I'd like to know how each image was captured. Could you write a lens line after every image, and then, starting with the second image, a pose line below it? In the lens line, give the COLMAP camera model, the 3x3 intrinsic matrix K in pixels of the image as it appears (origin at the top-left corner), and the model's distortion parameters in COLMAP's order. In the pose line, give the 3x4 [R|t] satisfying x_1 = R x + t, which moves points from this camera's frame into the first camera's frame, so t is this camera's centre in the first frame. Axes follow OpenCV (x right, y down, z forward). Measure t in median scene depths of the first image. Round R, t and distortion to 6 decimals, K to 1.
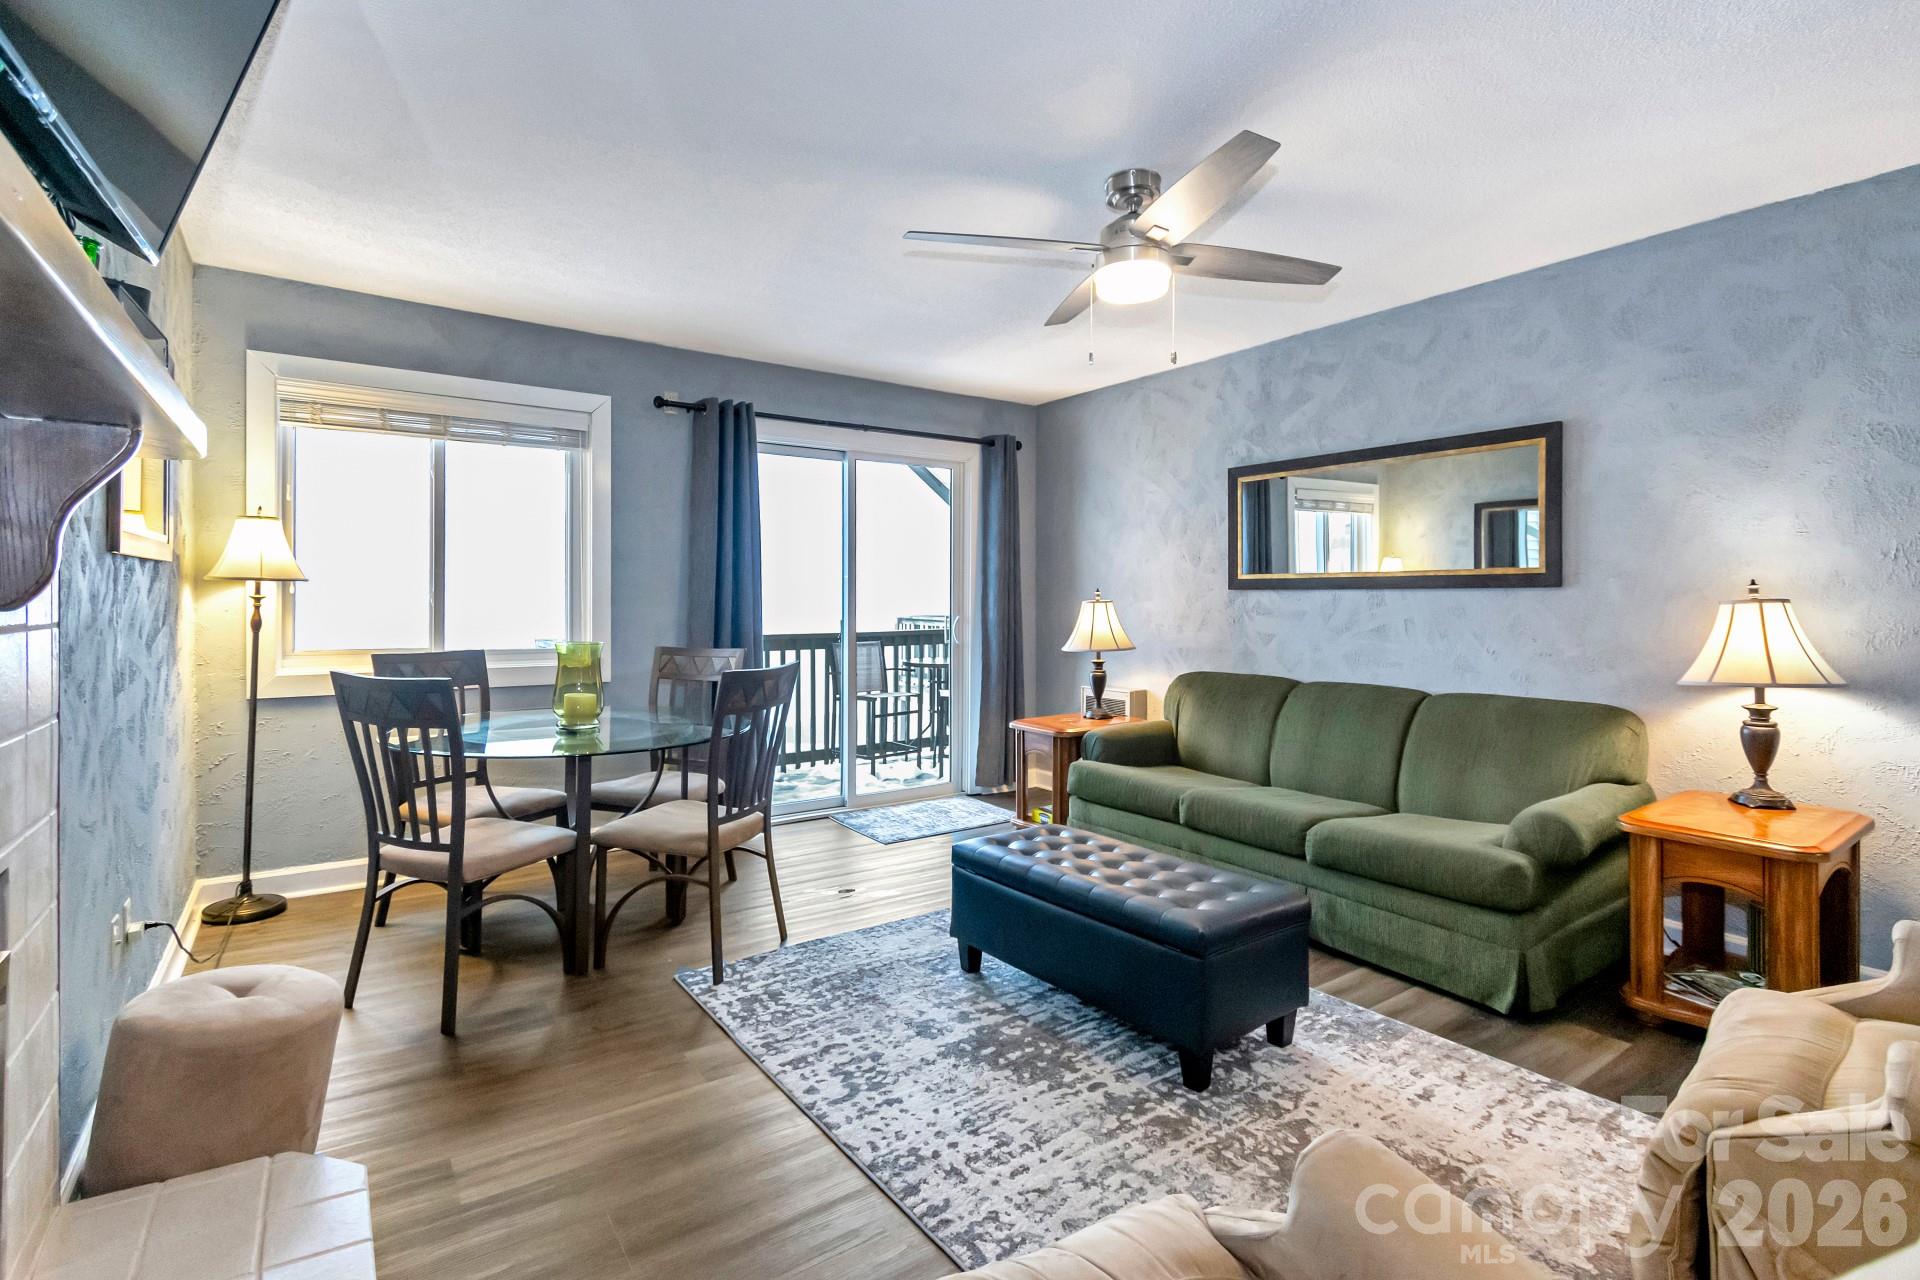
lens RADIAL K [[895.4, 0, 958.6], [0, 895.4, 598.2], [0, 0, 1]] dist [0.008227, -0.000640]
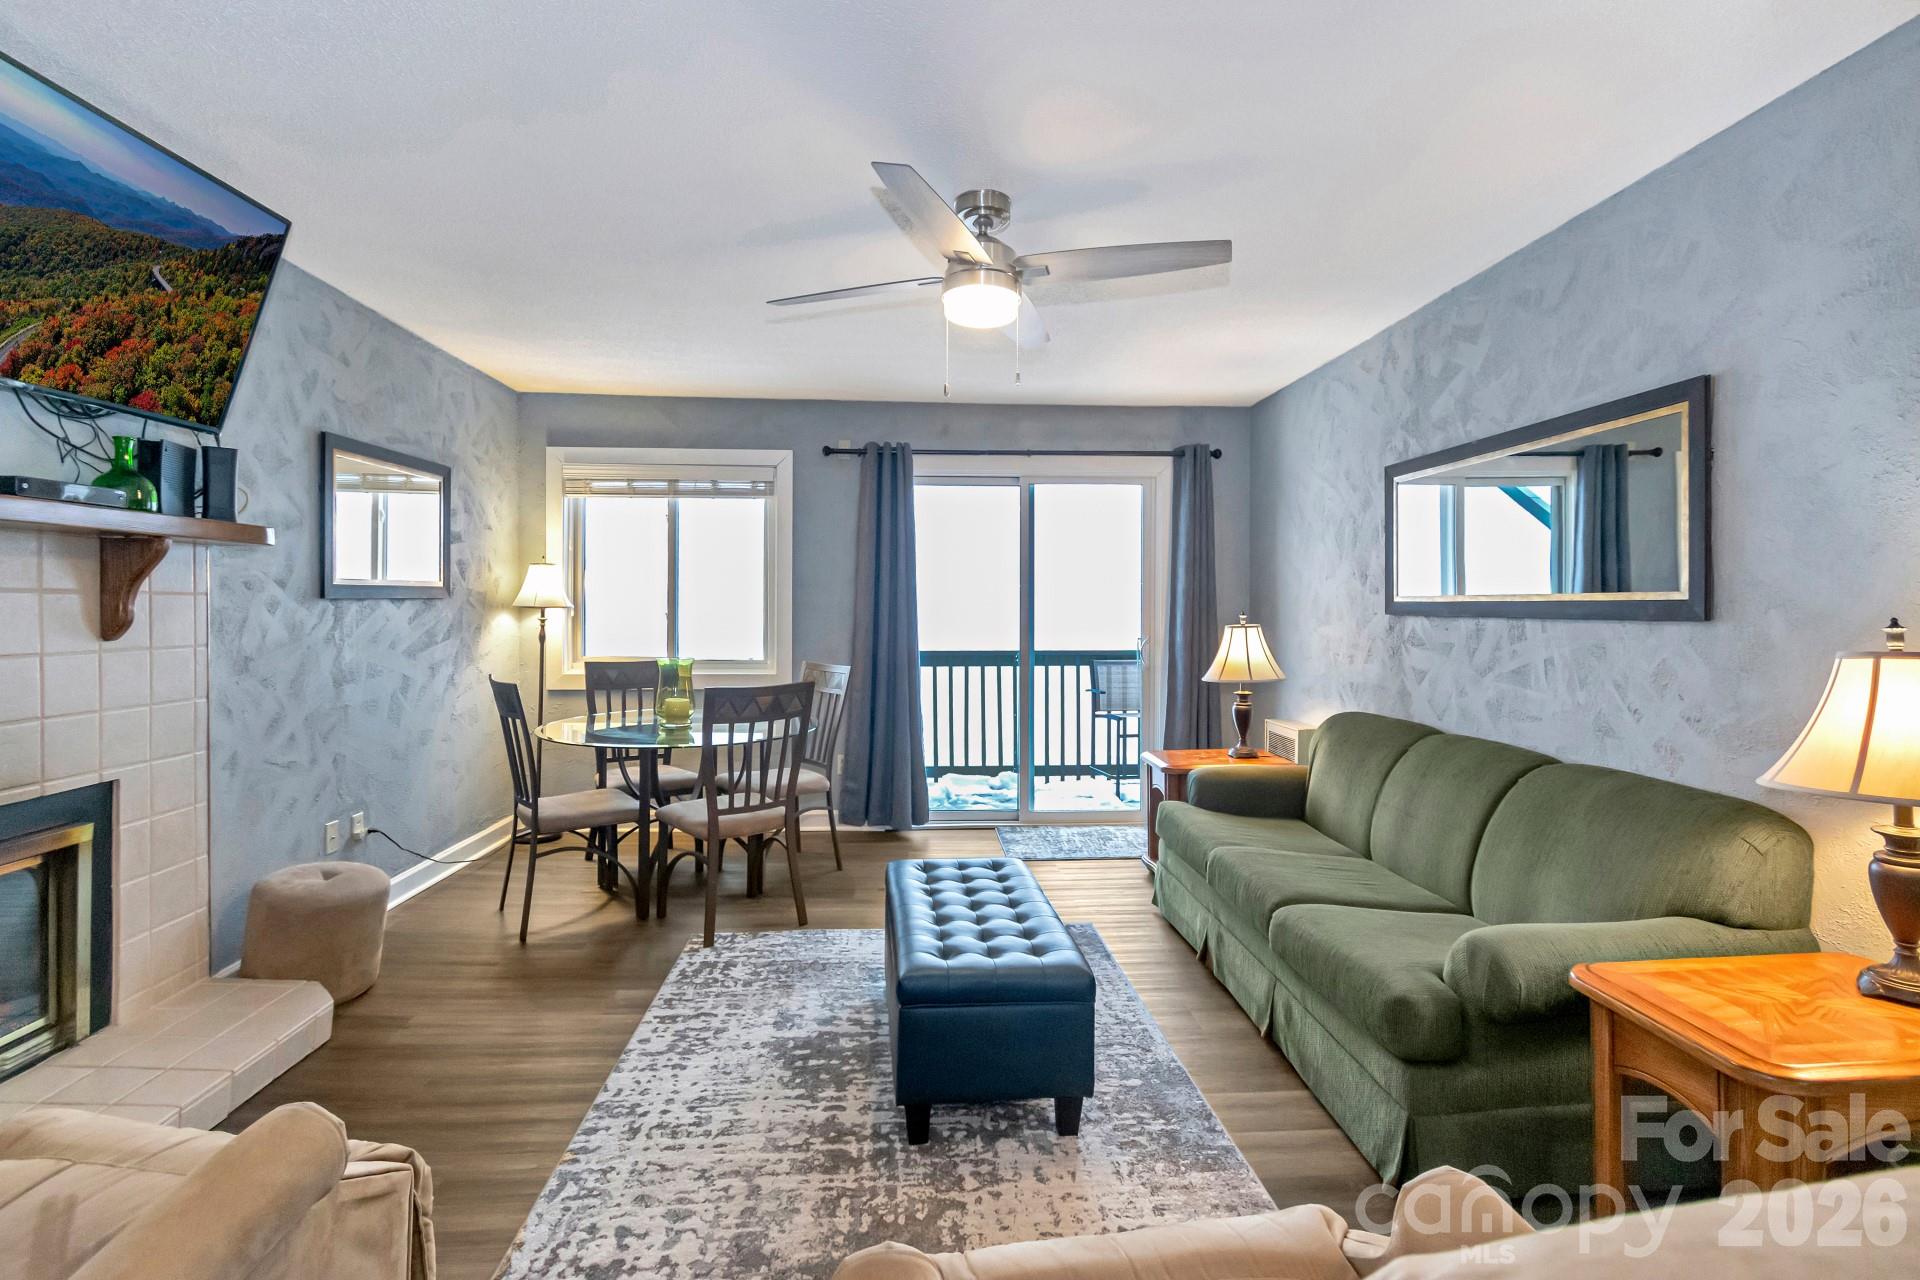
lens RADIAL K [[895.4, 0, 959.8], [0, 895.4, 605.0], [0, 0, 1]] dist [0.008227, -0.000640]
pose [[0.850733, 0.000540, -0.525599, 0.540749], [-0.000840, 1.000000, -0.000333, -0.023434], [0.525598, 0.000725, 0.850733, 0.129145]]
